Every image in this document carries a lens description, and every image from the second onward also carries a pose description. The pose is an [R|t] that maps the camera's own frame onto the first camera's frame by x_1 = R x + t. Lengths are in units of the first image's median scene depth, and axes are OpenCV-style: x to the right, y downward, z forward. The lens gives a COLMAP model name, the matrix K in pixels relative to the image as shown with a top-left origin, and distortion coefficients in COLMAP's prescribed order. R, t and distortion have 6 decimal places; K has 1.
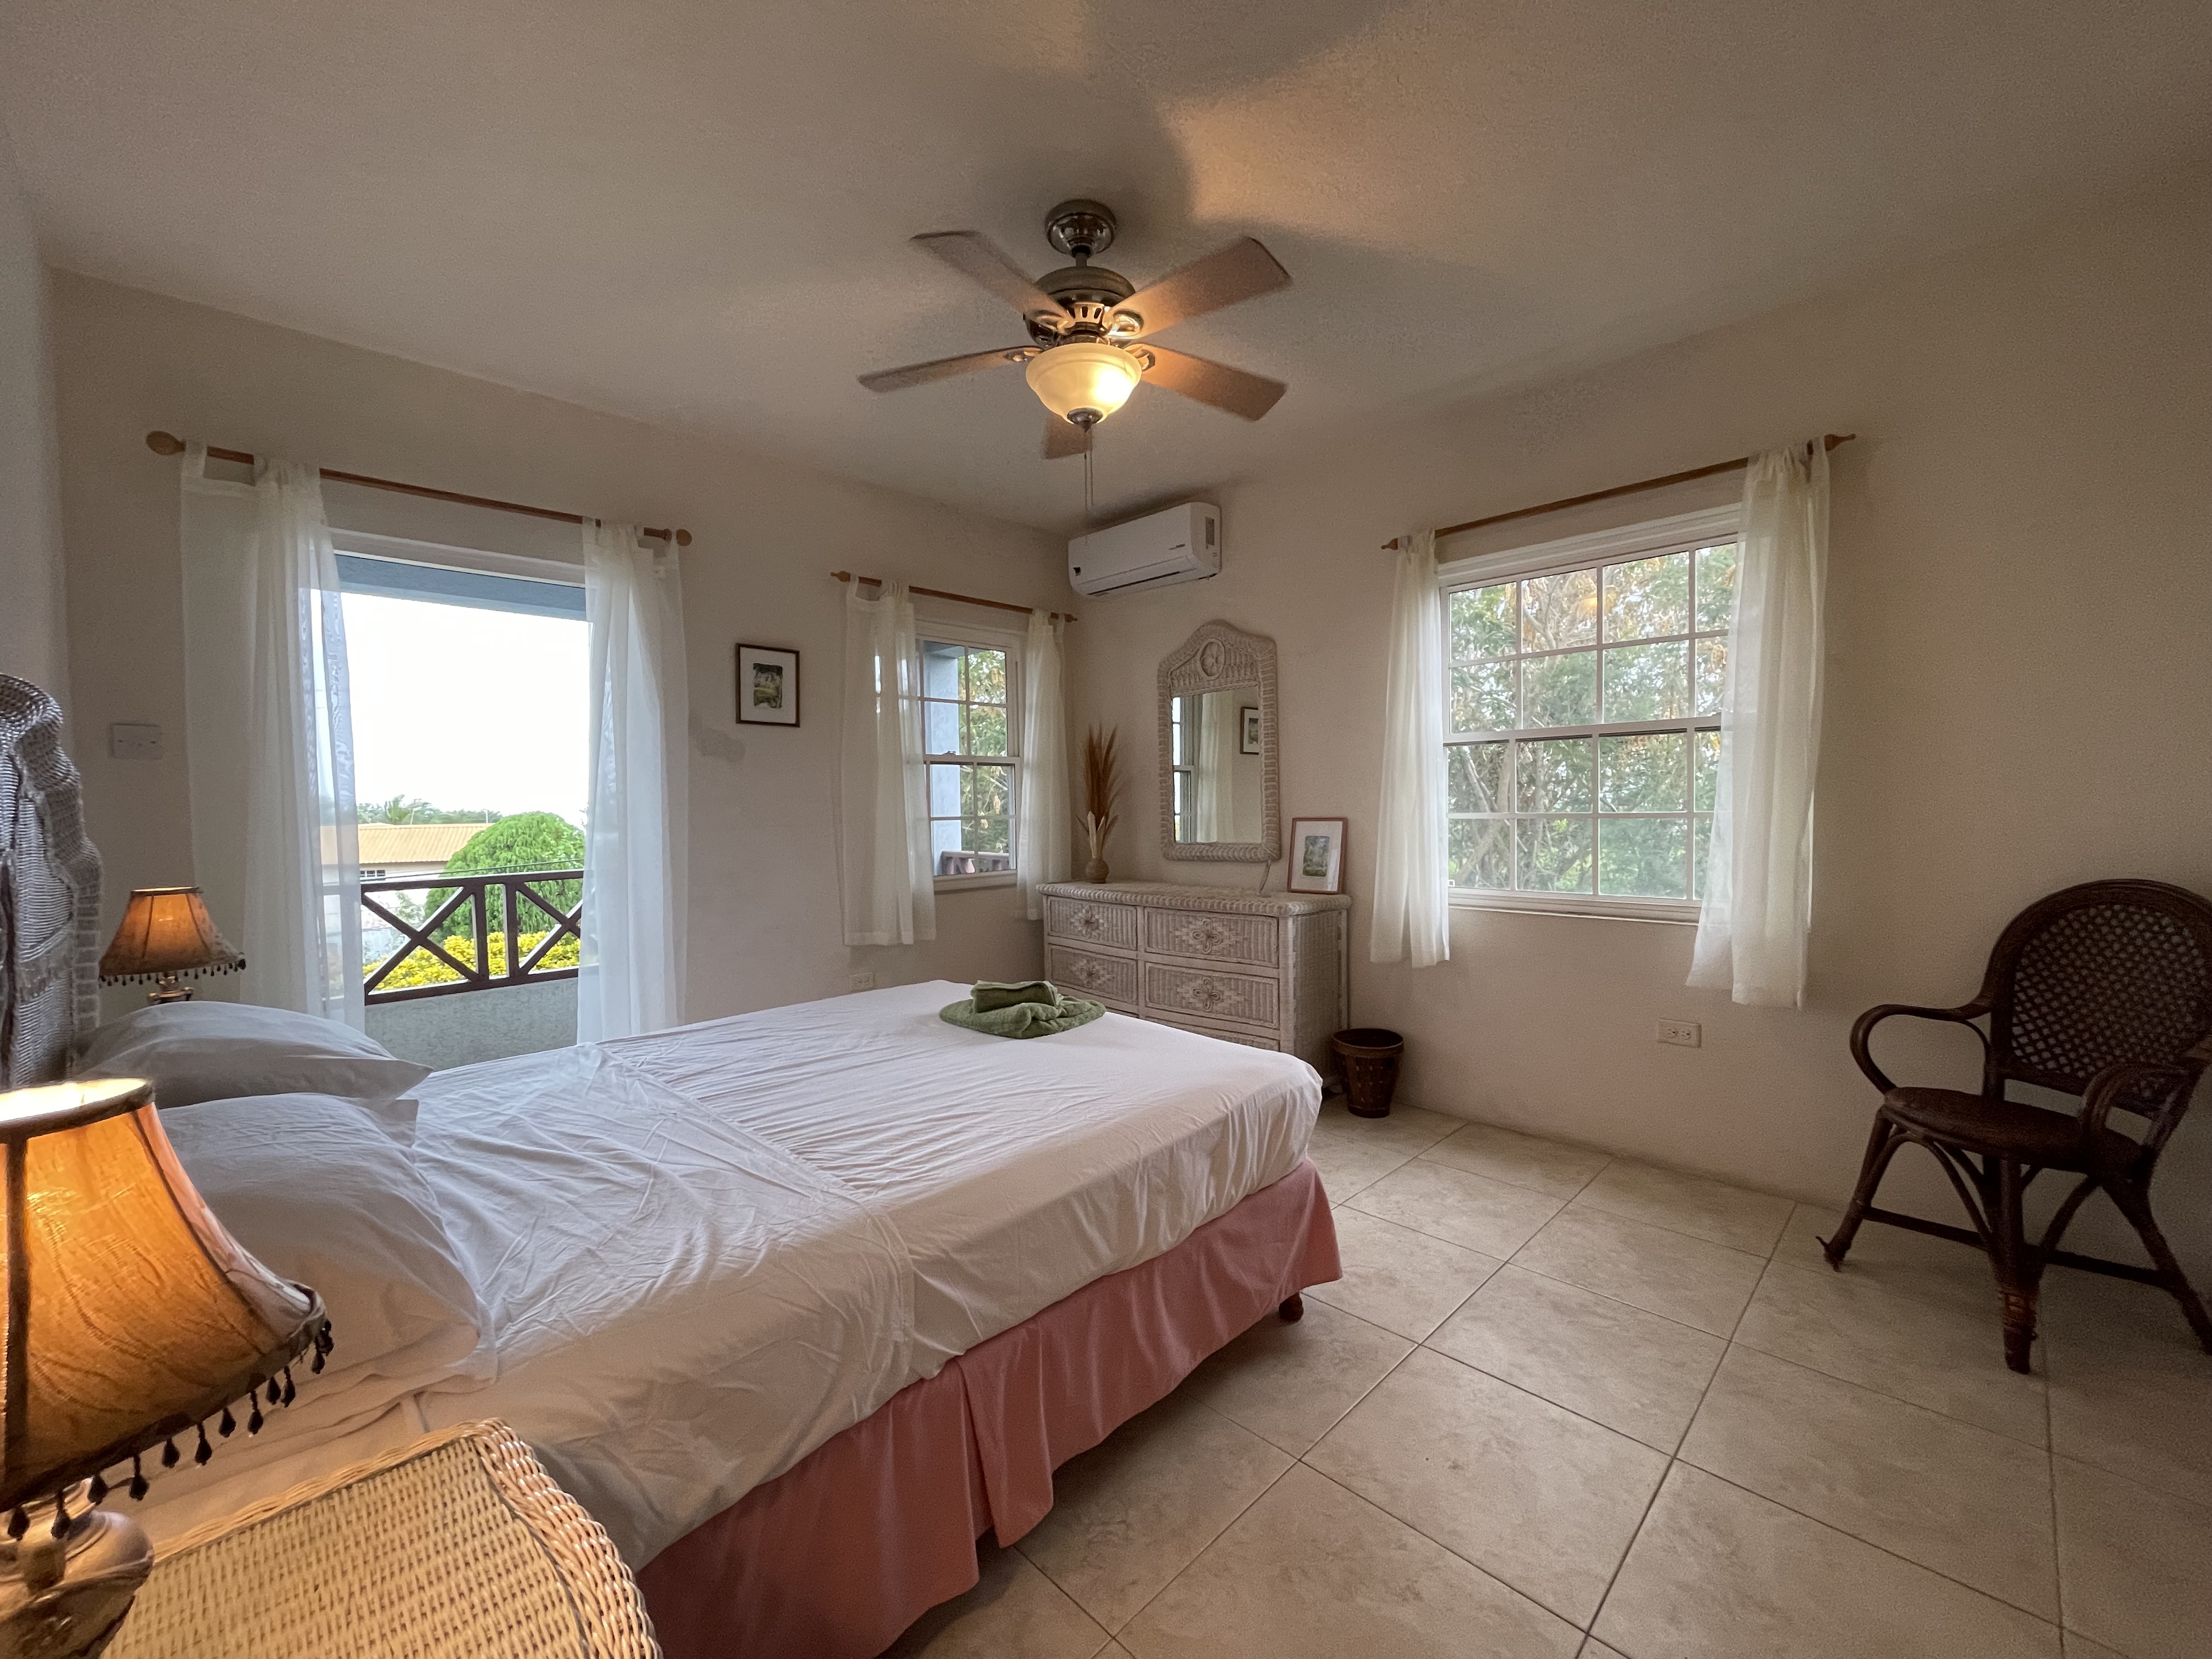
lens RADIAL K [[895.1, 0, 1105.5], [0, 895.1, 840.1], [0, 0, 1]] dist [-0.001718, -0.000162]
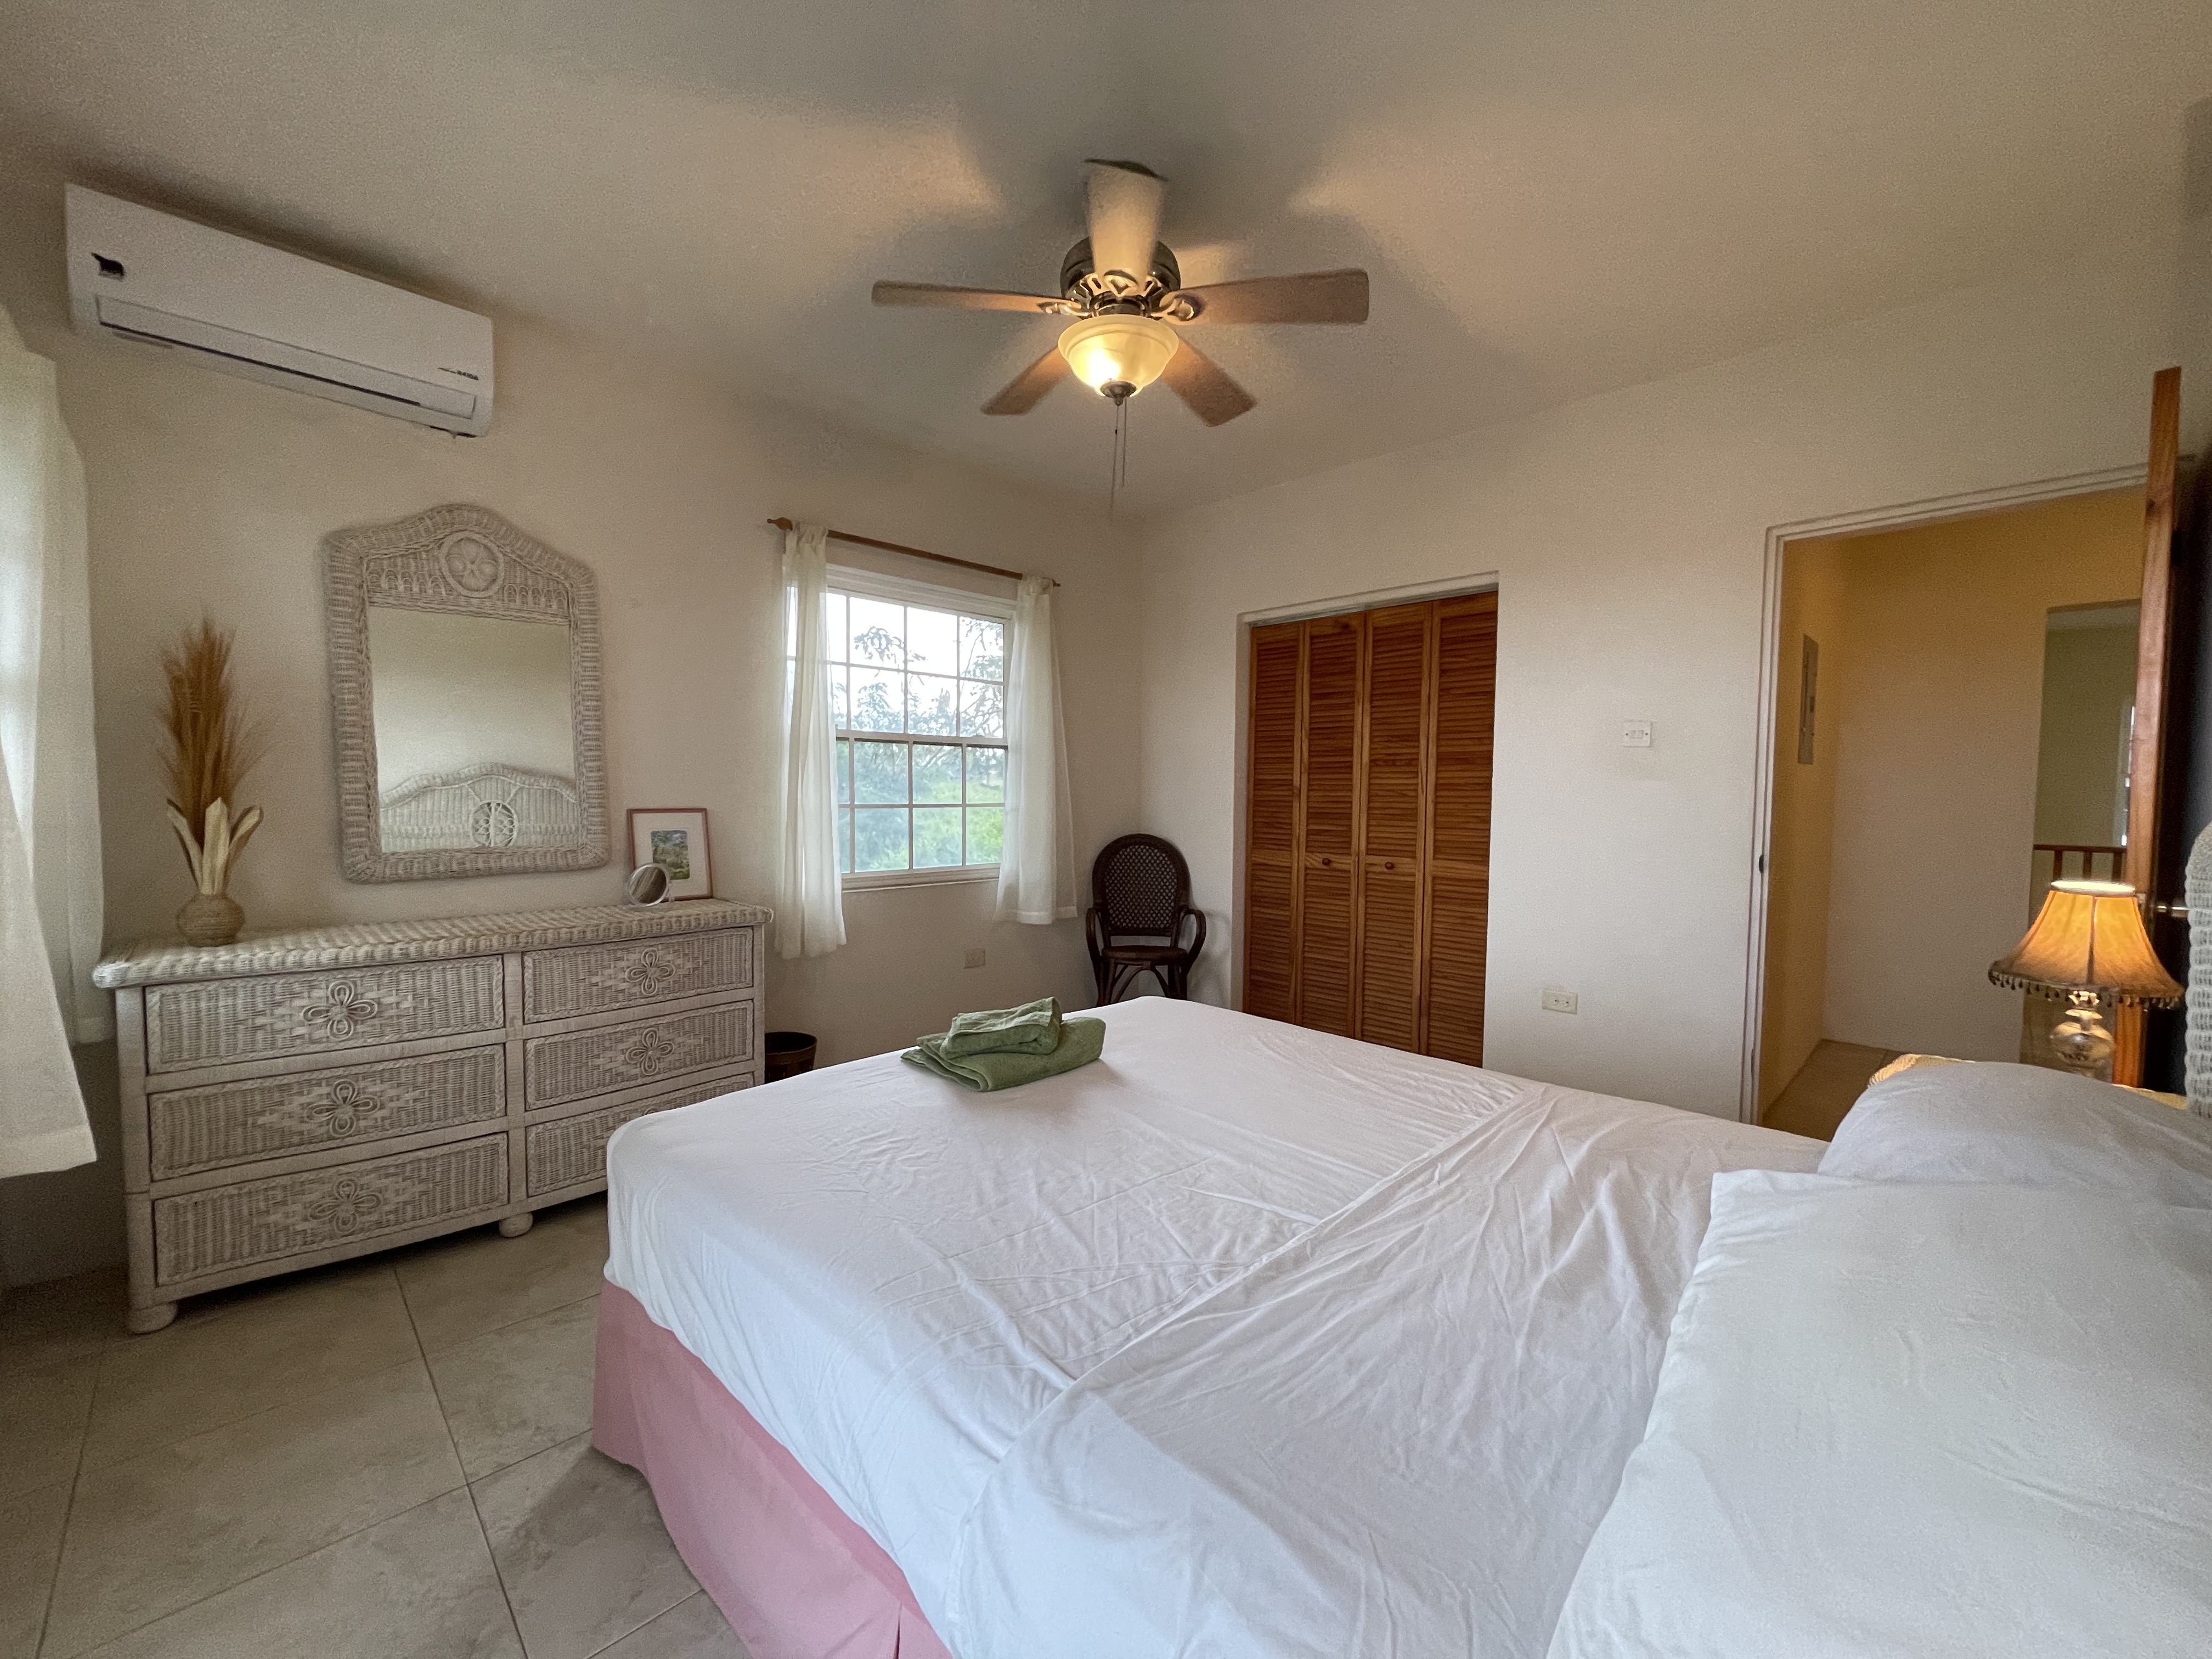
lens RADIAL K [[895.1, 0, 1105.5], [0, 895.1, 840.1], [0, 0, 1]] dist [-0.001718, -0.000162]
pose [[0.000614, -0.037973, 0.999279, -0.584169], [0.030420, 0.998817, 0.037937, -0.015421], [-0.999537, 0.030375, 0.001768, 0.596761]]
